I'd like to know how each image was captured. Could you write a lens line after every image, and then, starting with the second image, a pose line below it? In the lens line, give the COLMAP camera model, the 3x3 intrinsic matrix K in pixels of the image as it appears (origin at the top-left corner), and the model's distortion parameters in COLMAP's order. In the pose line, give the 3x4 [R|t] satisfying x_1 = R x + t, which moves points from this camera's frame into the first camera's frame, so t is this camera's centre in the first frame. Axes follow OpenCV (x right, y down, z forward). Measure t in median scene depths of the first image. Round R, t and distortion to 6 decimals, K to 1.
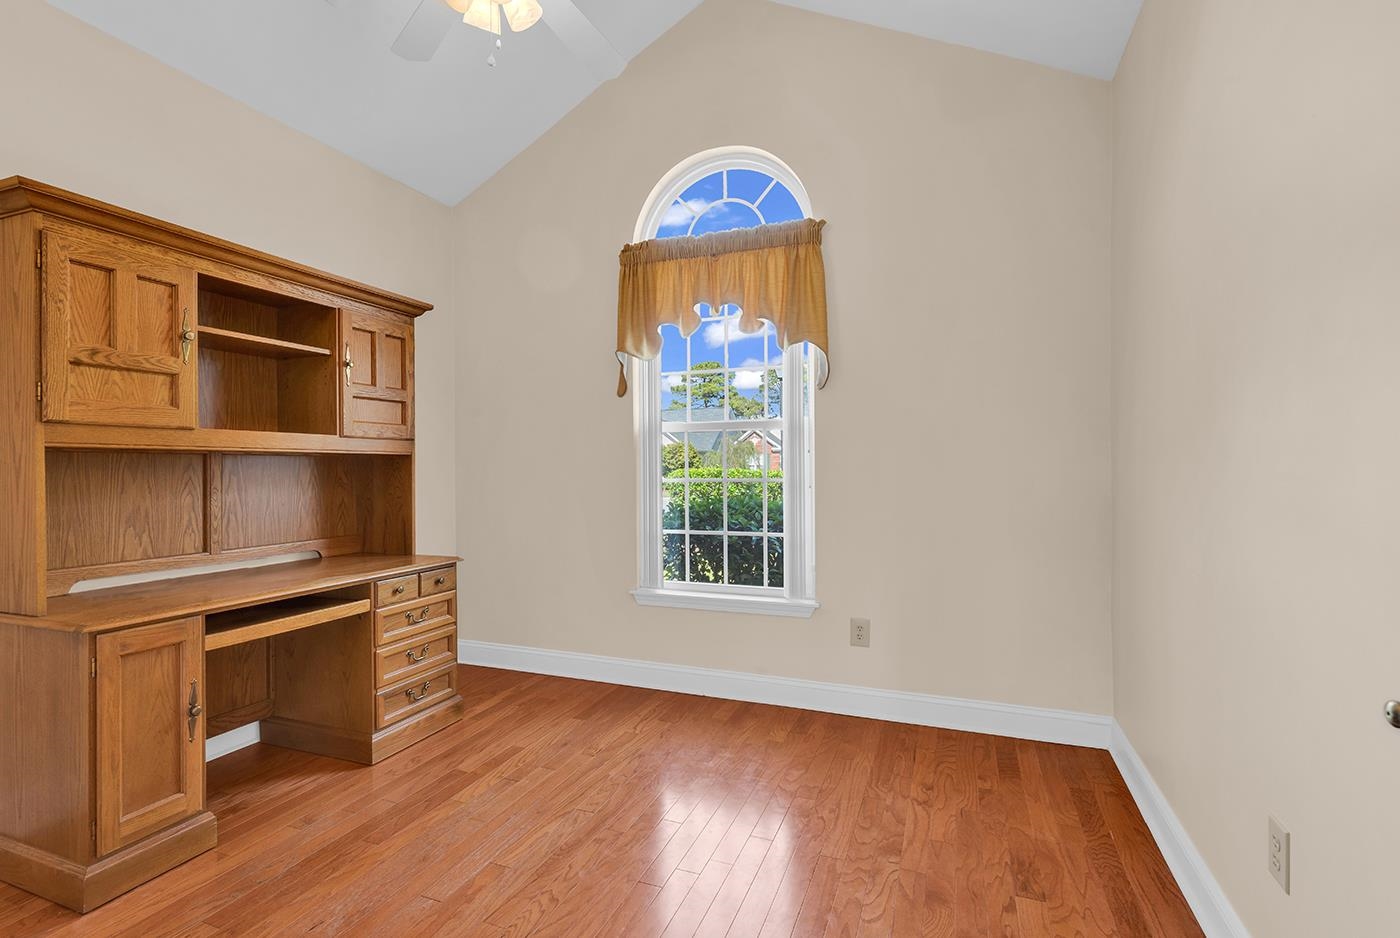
lens RADIAL K [[684.1, 0, 700.0], [0, 684.1, 469.0], [0, 0, 1]] dist [0.001621, 0.000179]
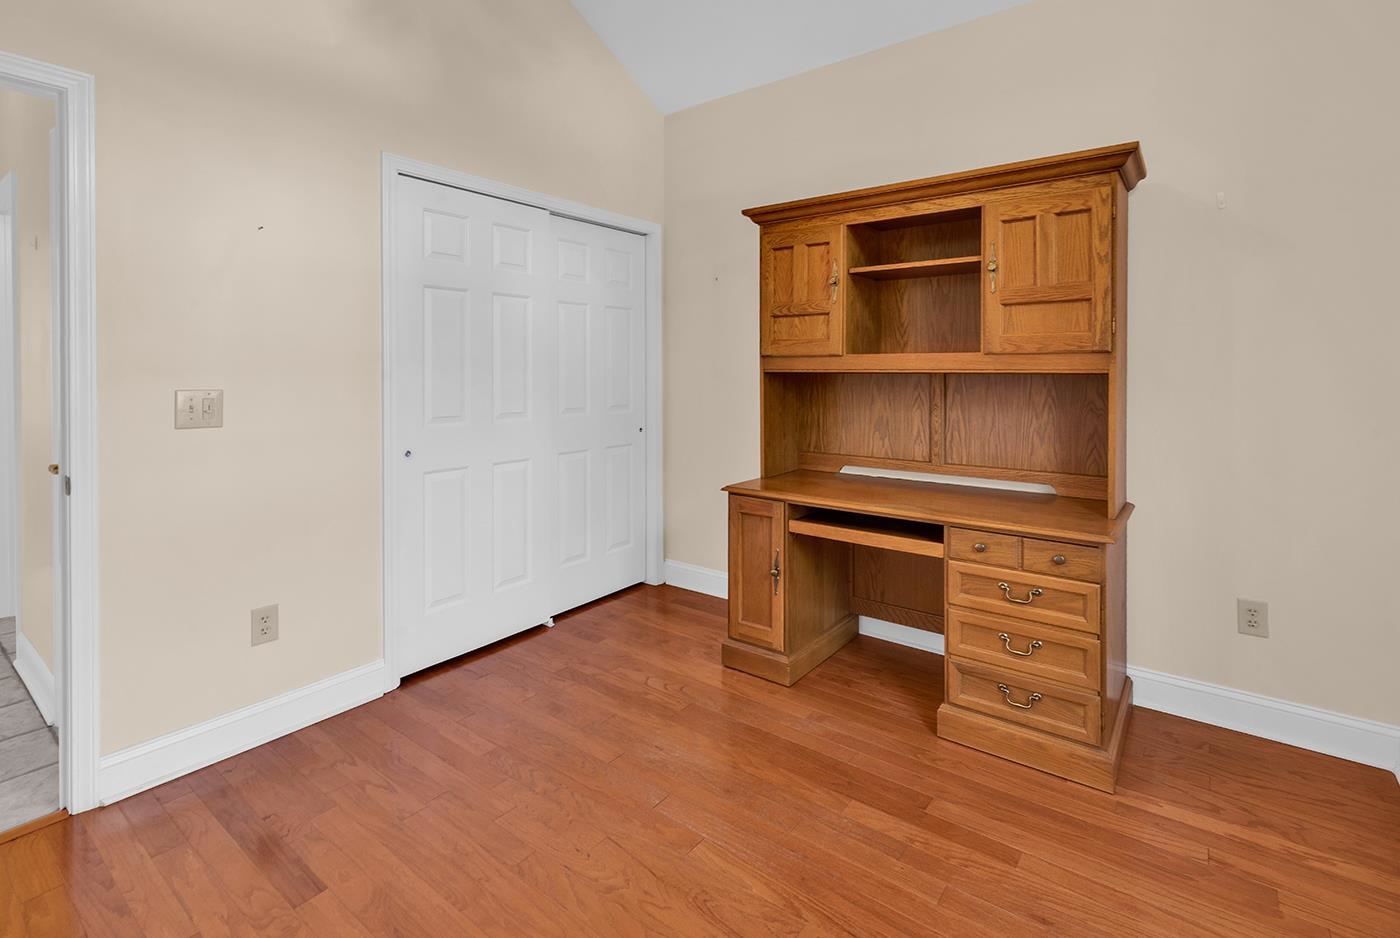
lens RADIAL K [[653.0, 0, 702.0], [0, 653.0, 374.1], [0, 0, 1]] dist [-0.000134, -0.000130]
pose [[-0.287589, 0.011862, -0.957681, 0.416808], [0.000228, 0.999924, 0.012317, -0.036091], [0.957754, 0.003324, -0.287569, 1.019686]]
